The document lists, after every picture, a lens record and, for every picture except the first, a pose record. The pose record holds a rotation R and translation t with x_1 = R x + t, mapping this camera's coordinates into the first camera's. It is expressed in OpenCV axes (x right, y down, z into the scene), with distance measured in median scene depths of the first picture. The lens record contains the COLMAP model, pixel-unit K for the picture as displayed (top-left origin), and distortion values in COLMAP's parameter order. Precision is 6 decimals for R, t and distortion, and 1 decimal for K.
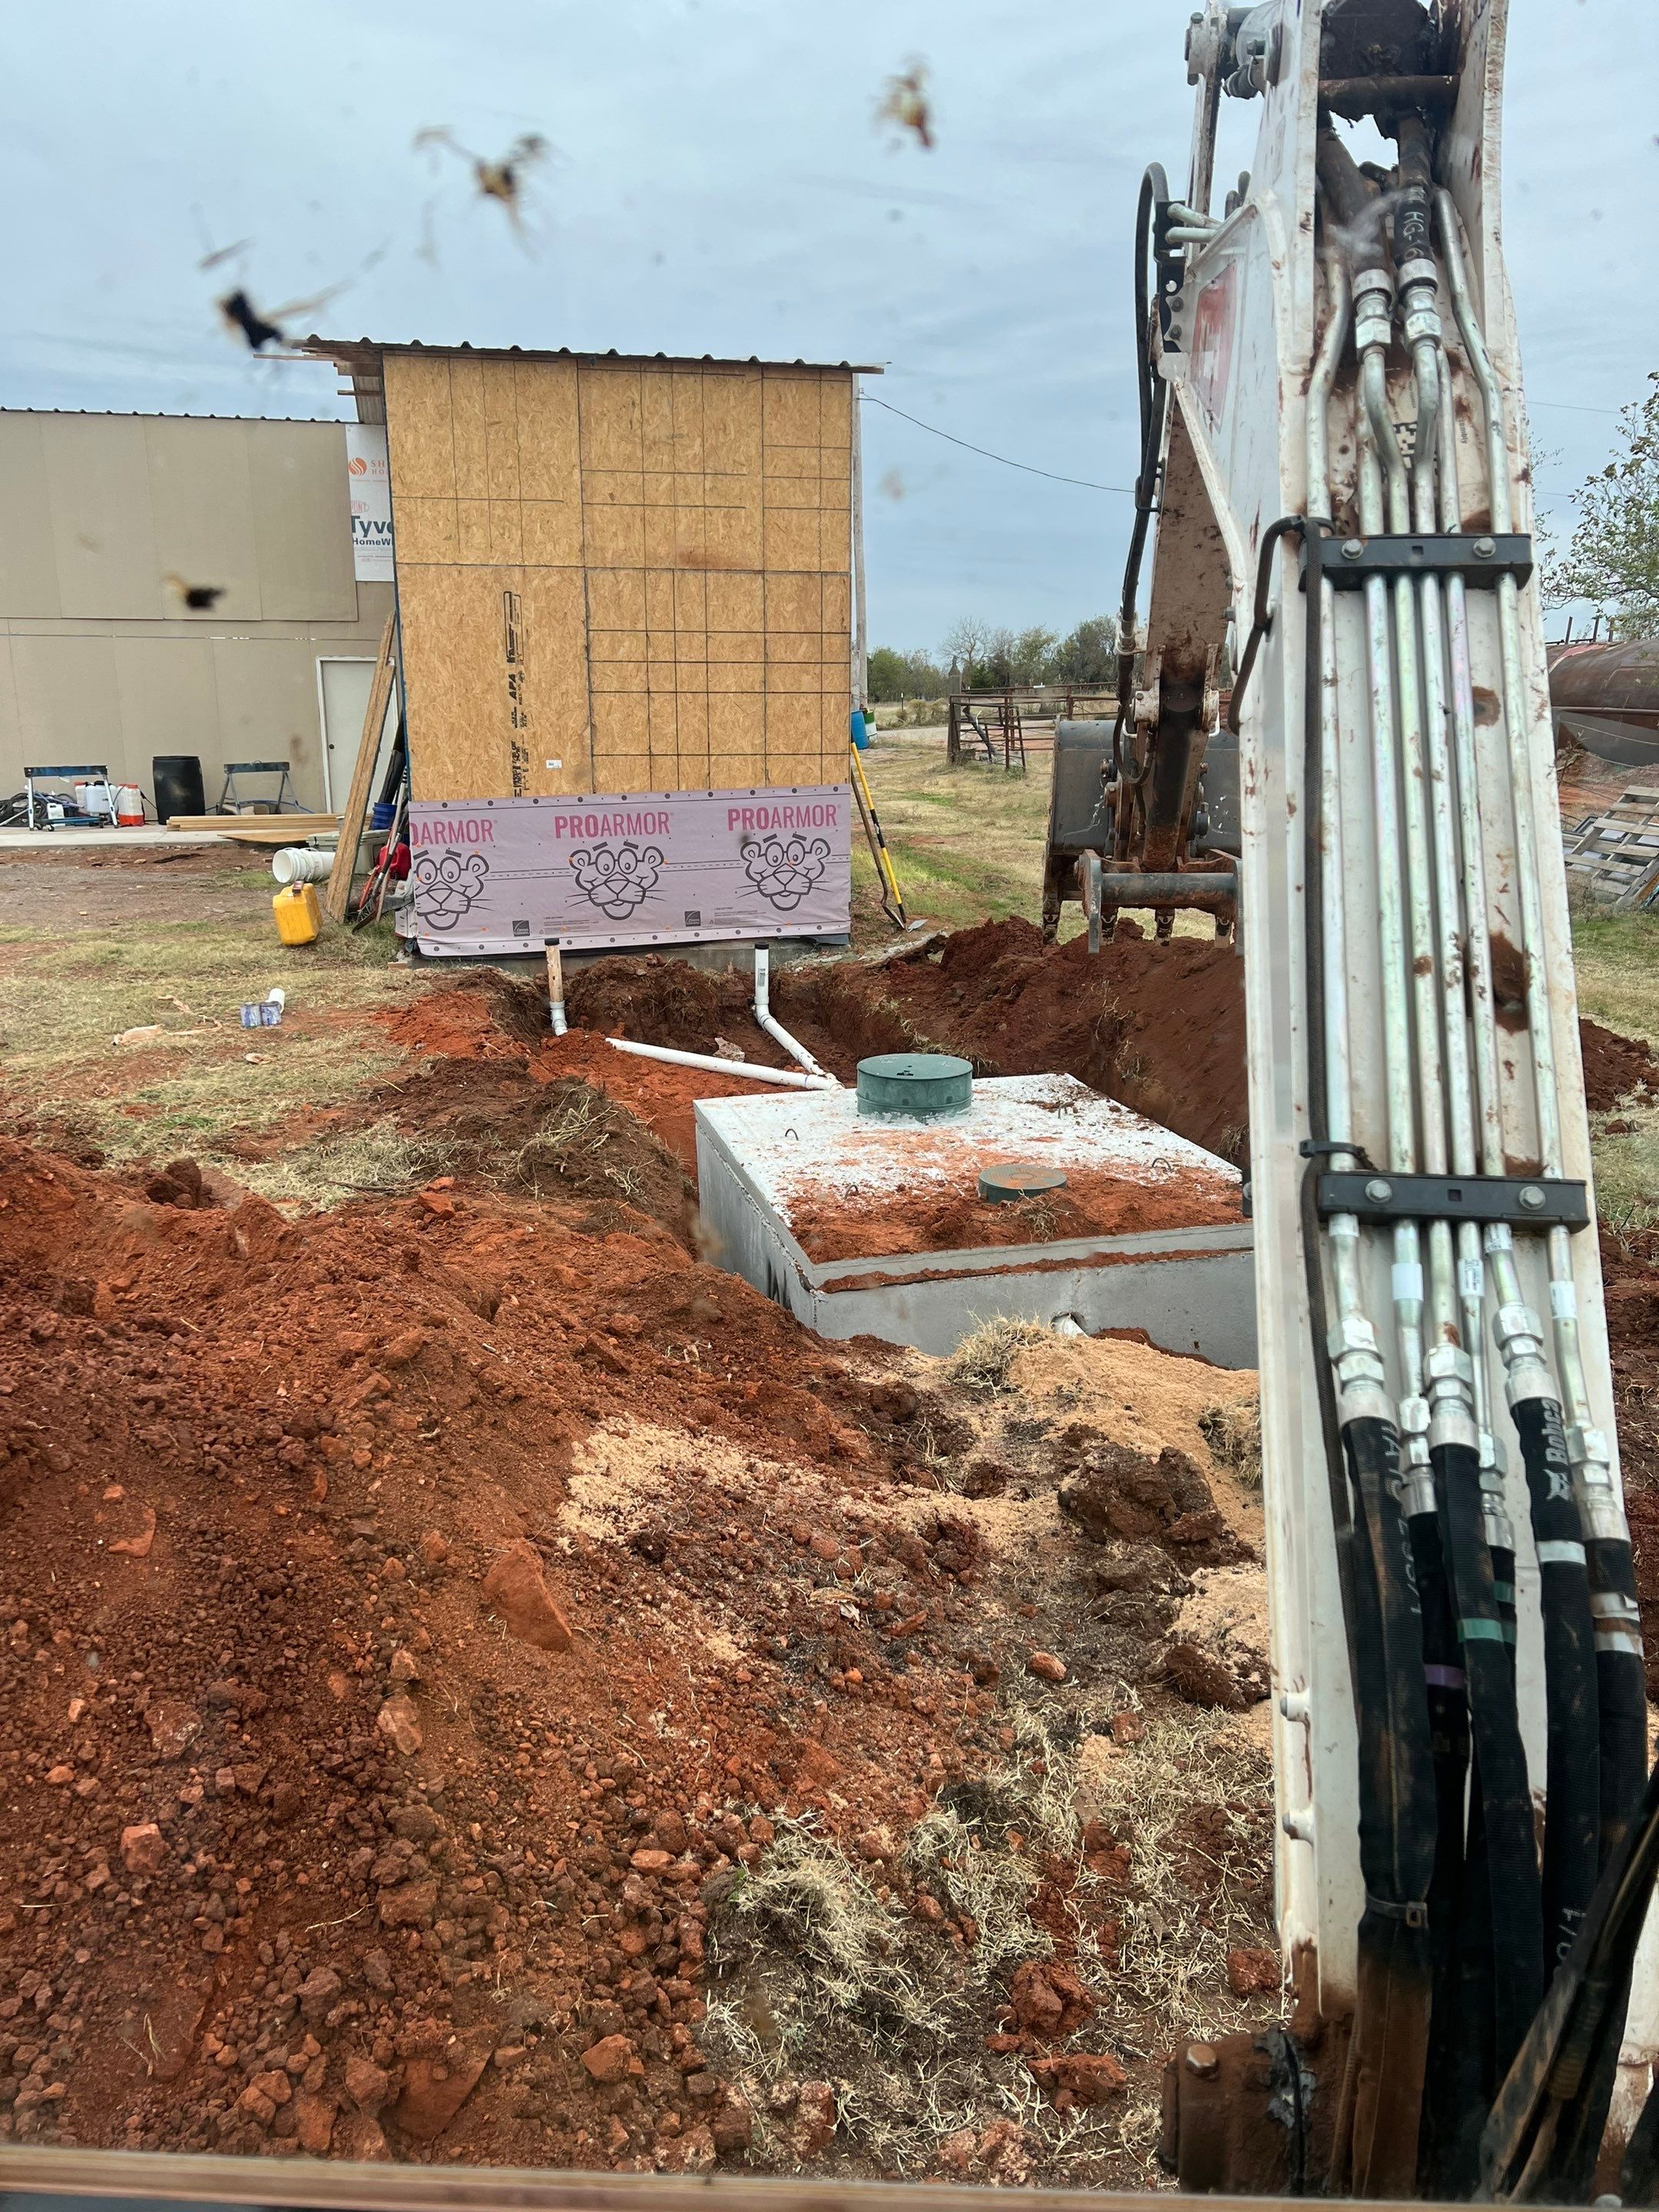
lens RADIAL K [[1790.8, 0, 749.8], [0, 1790.8, 1111.0], [0, 0, 1]] dist [0.182870, -0.295243]
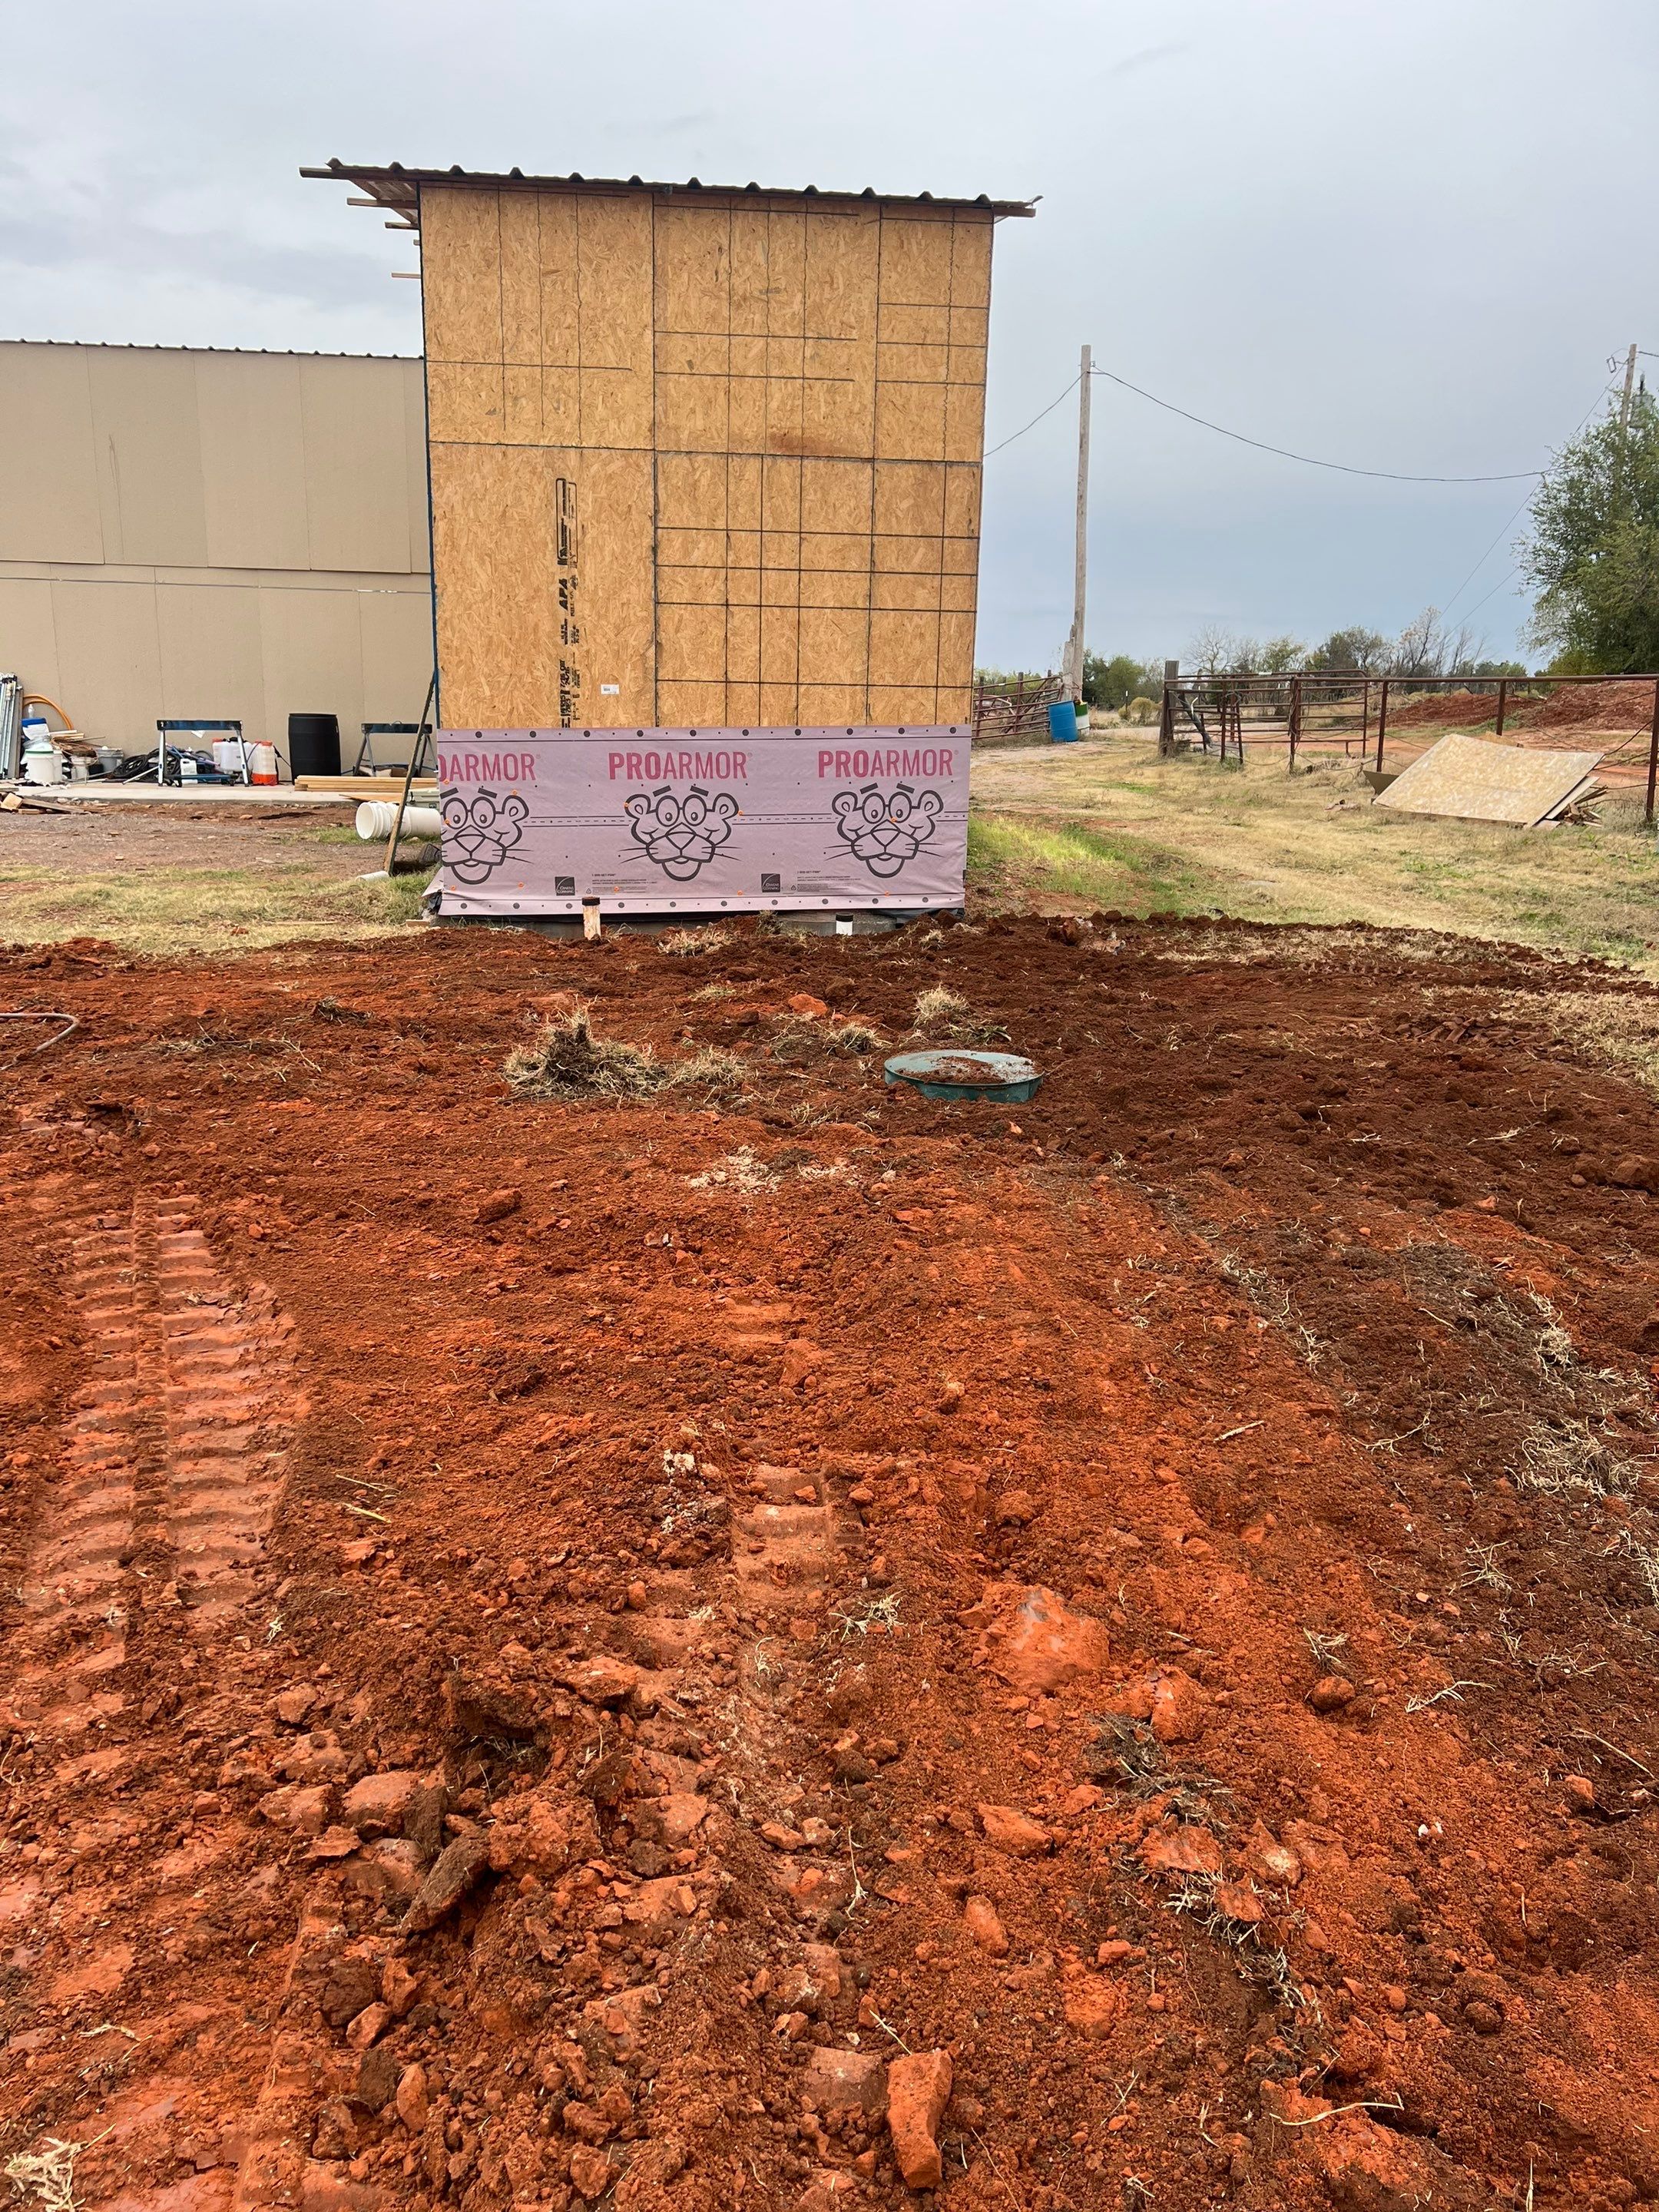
lens RADIAL K [[1771.5, 0, 759.8], [0, 1771.5, 1076.5], [0, 0, 1]] dist [0.120993, -0.123964]
pose [[0.991332, 0.052771, -0.120315, 0.067112], [-0.055435, 0.998283, -0.018899, -0.002909], [0.119111, 0.025405, 0.992556, 0.198307]]
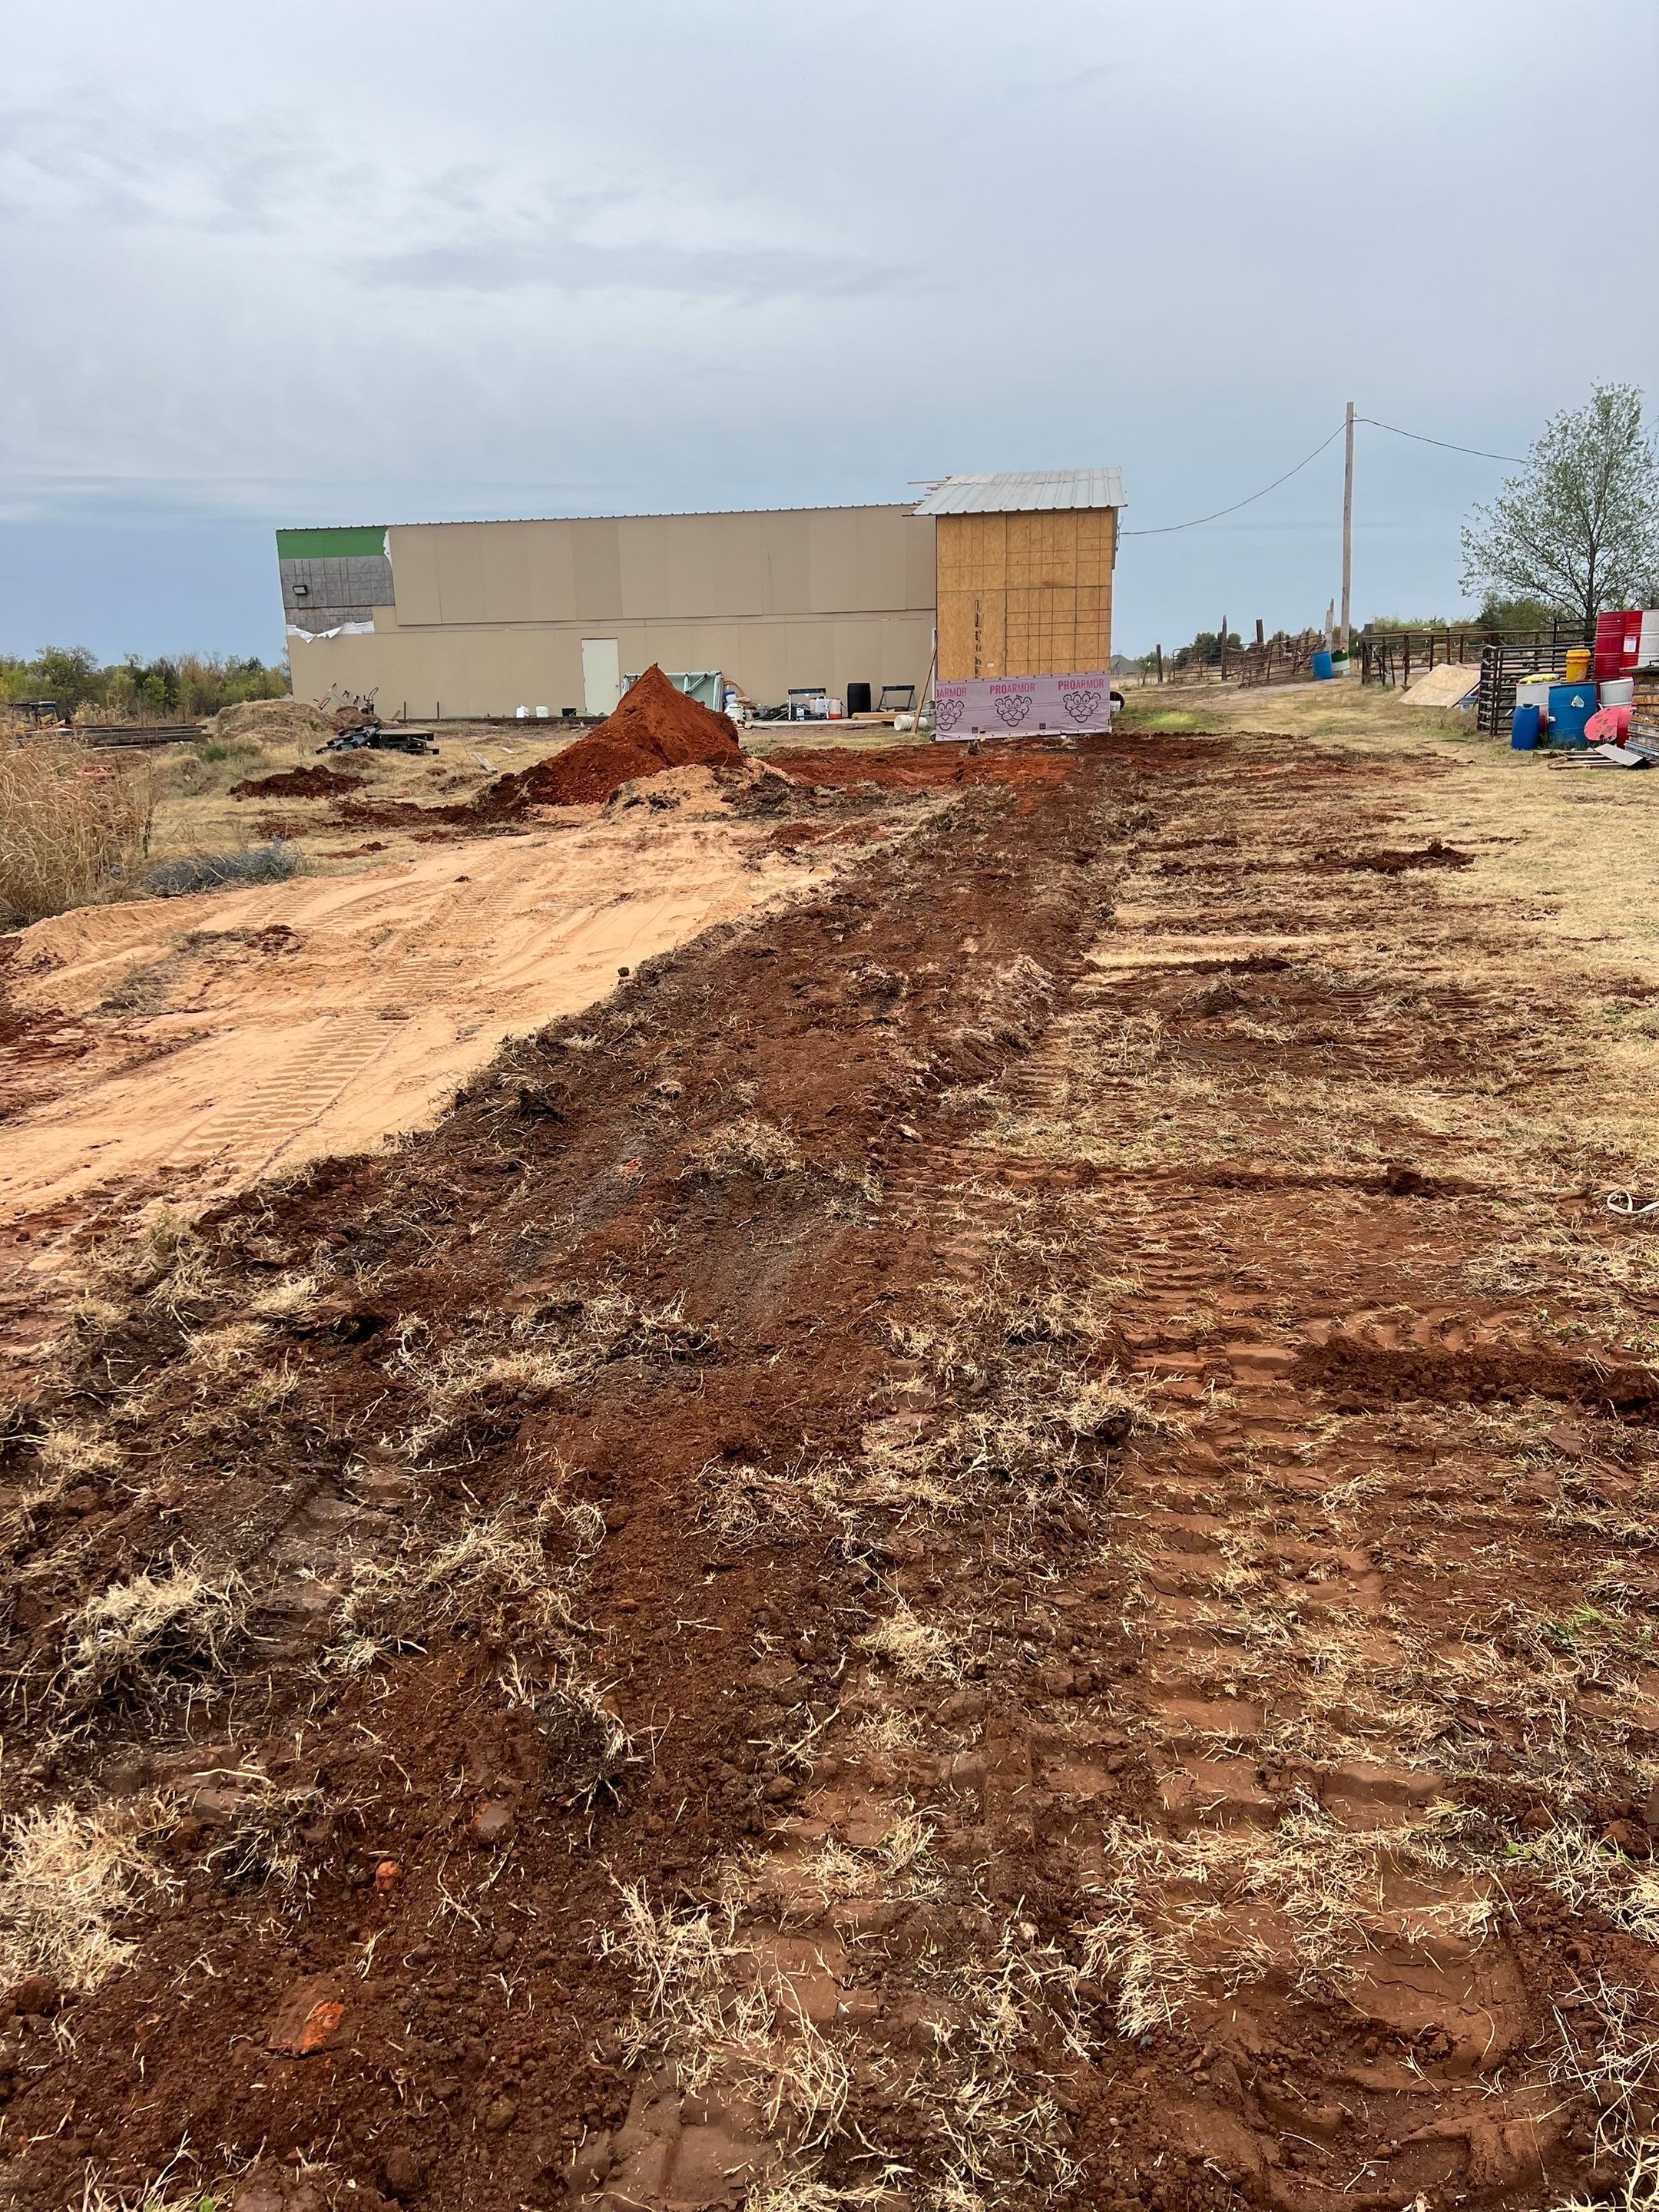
lens RADIAL K [[1790.8, 0, 749.8], [0, 1790.8, 1111.0], [0, 0, 1]] dist [0.182870, -0.295243]
pose [[0.934320, 0.067415, -0.350002, 0.525305], [-0.062094, 0.997721, 0.026416, 0.402209], [0.350985, -0.002948, 0.936376, -1.575693]]
